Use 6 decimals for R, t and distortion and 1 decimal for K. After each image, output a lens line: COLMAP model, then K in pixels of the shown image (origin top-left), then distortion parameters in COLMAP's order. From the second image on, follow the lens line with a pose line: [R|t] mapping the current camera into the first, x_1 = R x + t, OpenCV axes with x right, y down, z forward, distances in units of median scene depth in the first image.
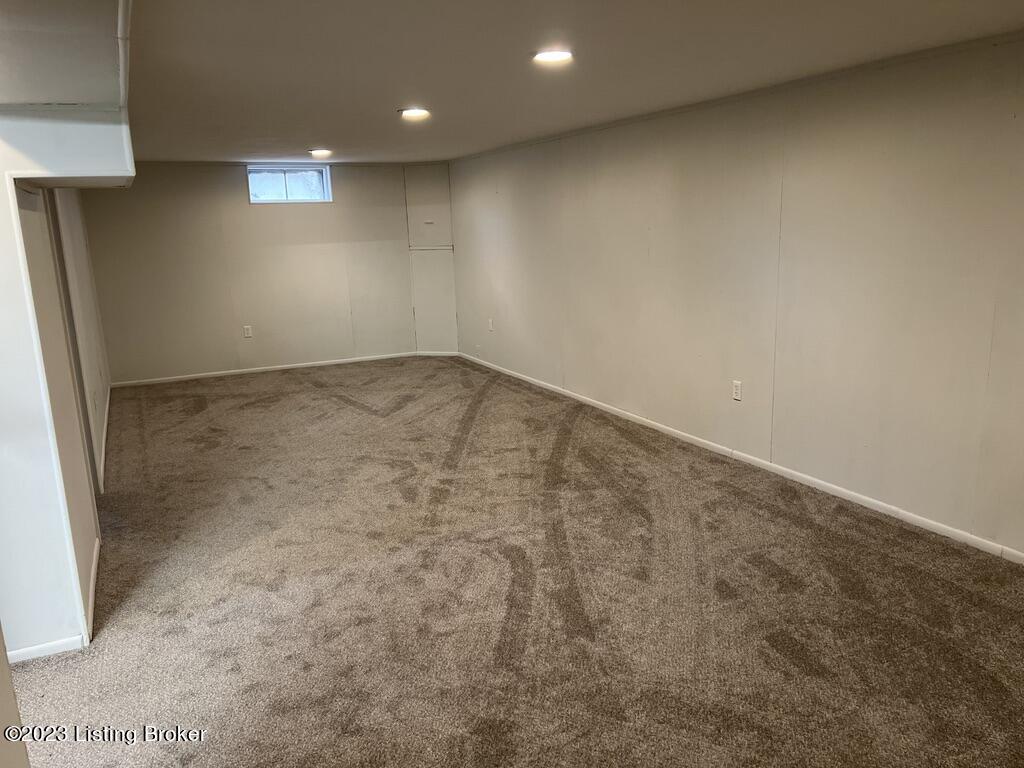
lens RADIAL K [[769.8, 0, 515.3], [0, 769.8, 383.0], [0, 0, 1]] dist [0.119815, -0.193205]
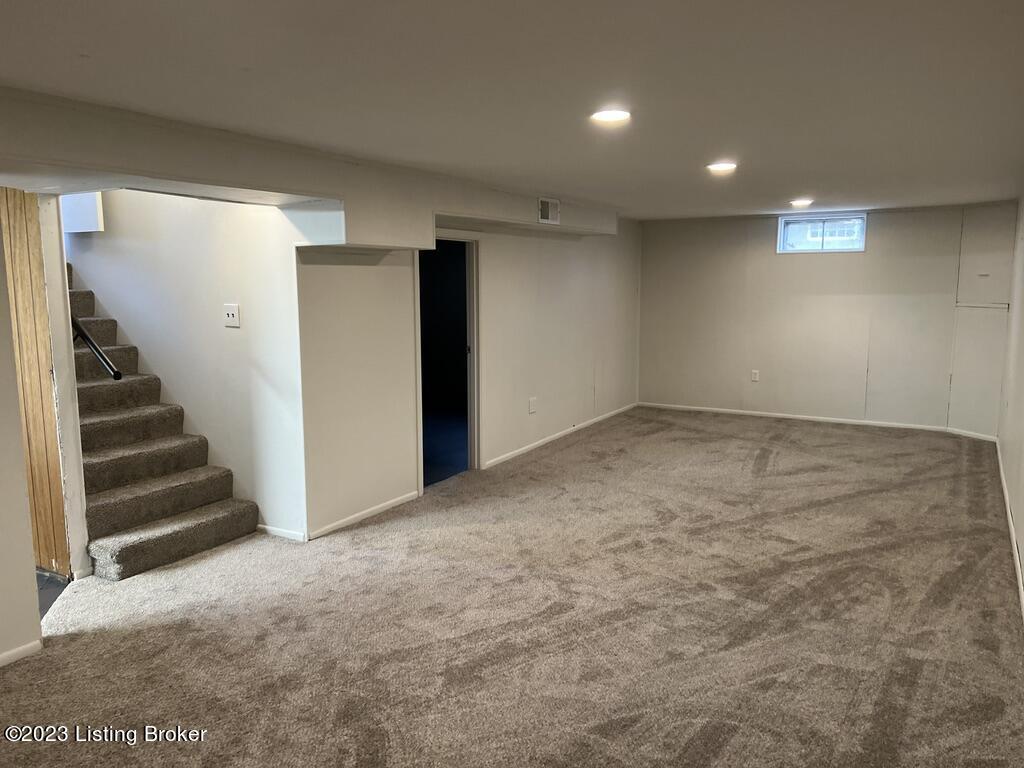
lens RADIAL K [[769.8, 0, 515.3], [0, 769.8, 383.0], [0, 0, 1]] dist [0.119815, -0.193205]
pose [[0.550703, 0.142404, -0.822464, 0.579244], [-0.184943, 0.981666, 0.046135, -0.078307], [0.813955, 0.126702, 0.566943, 0.268406]]
